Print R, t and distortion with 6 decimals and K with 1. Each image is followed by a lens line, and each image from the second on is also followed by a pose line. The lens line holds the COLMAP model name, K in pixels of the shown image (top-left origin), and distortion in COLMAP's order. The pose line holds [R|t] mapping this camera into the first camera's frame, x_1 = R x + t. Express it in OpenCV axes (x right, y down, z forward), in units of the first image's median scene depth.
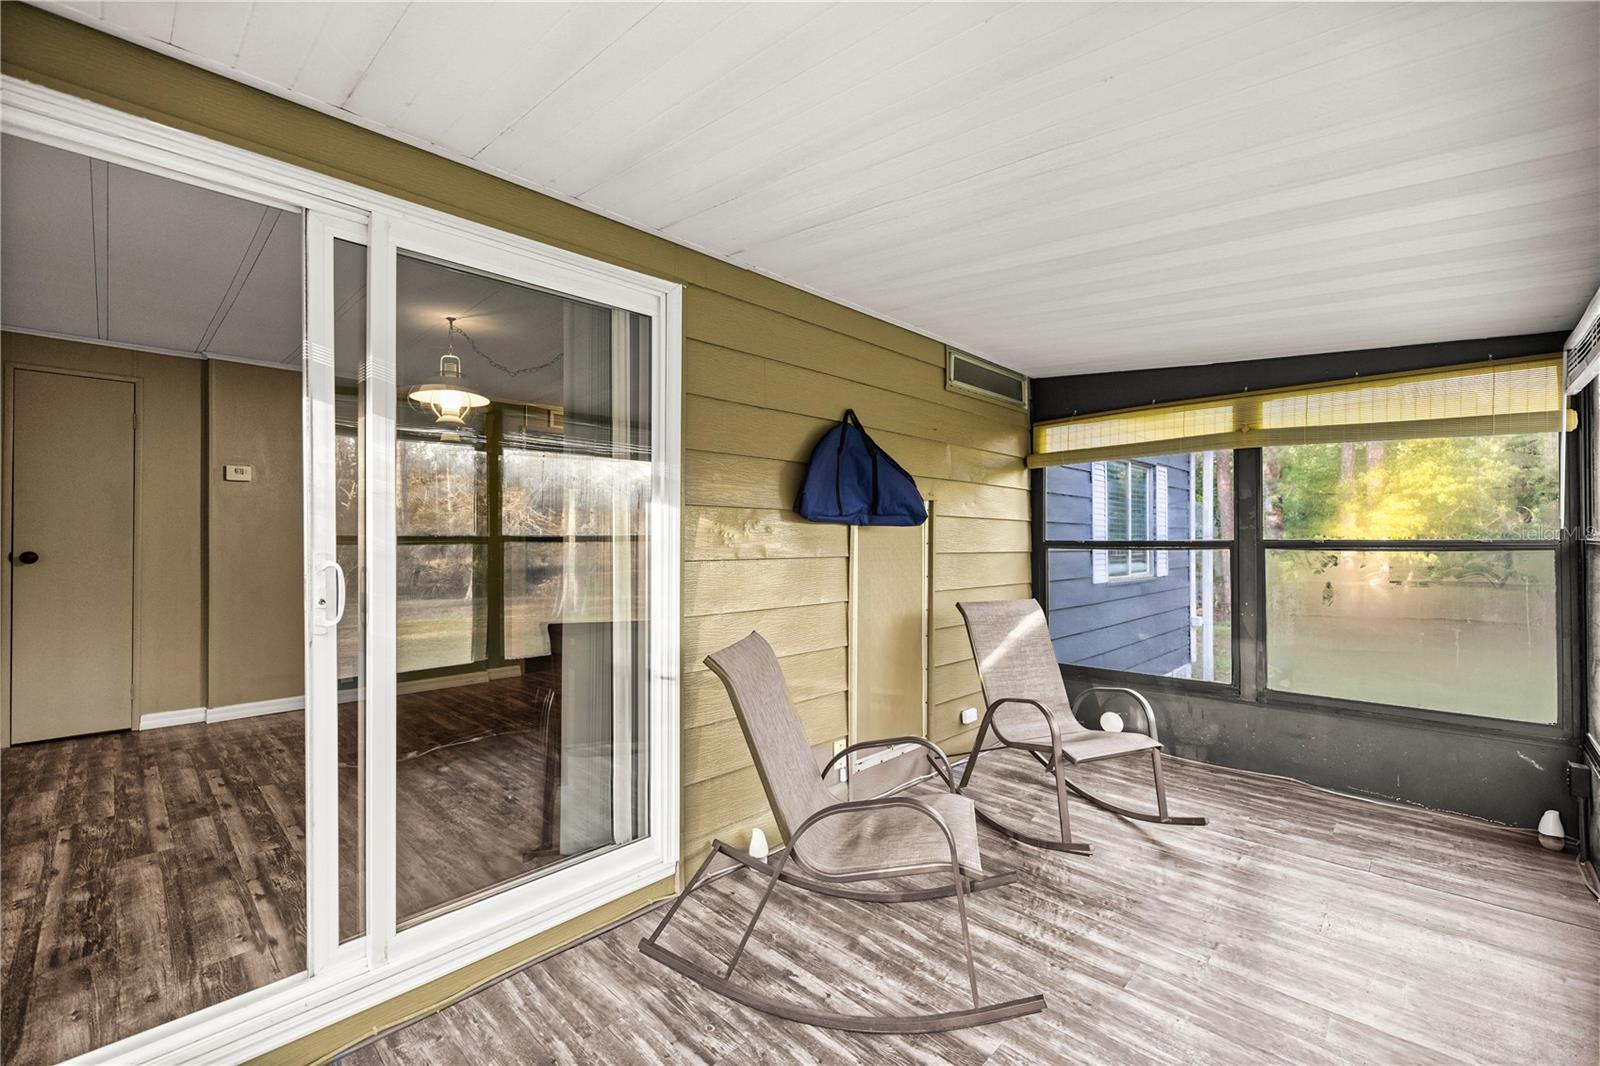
lens RADIAL K [[676.2, 0, 796.0], [0, 676.2, 531.4], [0, 0, 1]] dist [0.001539, 0.000006]
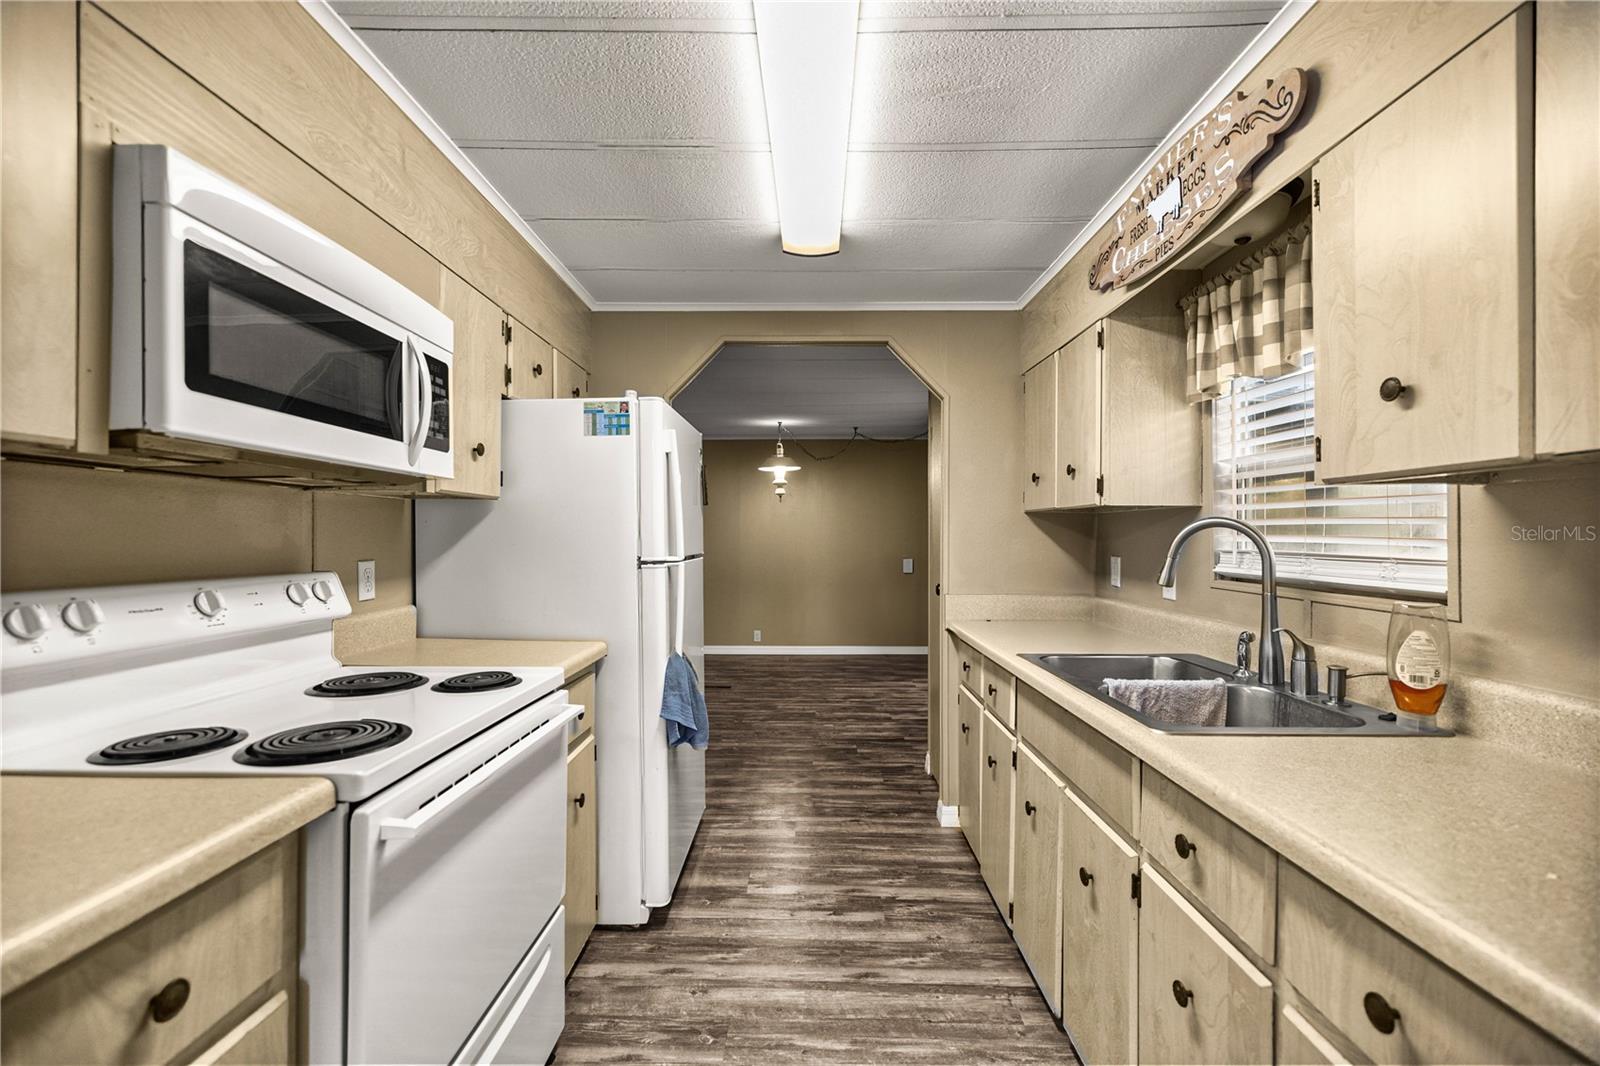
lens RADIAL K [[675.1, 0, 799.3], [0, 675.1, 535.6], [0, 0, 1]] dist [0.002686, -0.000085]
pose [[0.729575, 0.002627, 0.683896, -2.380112], [-0.005132, 0.999985, 0.001635, -0.048562], [-0.683882, -0.004703, 0.729578, -0.416063]]
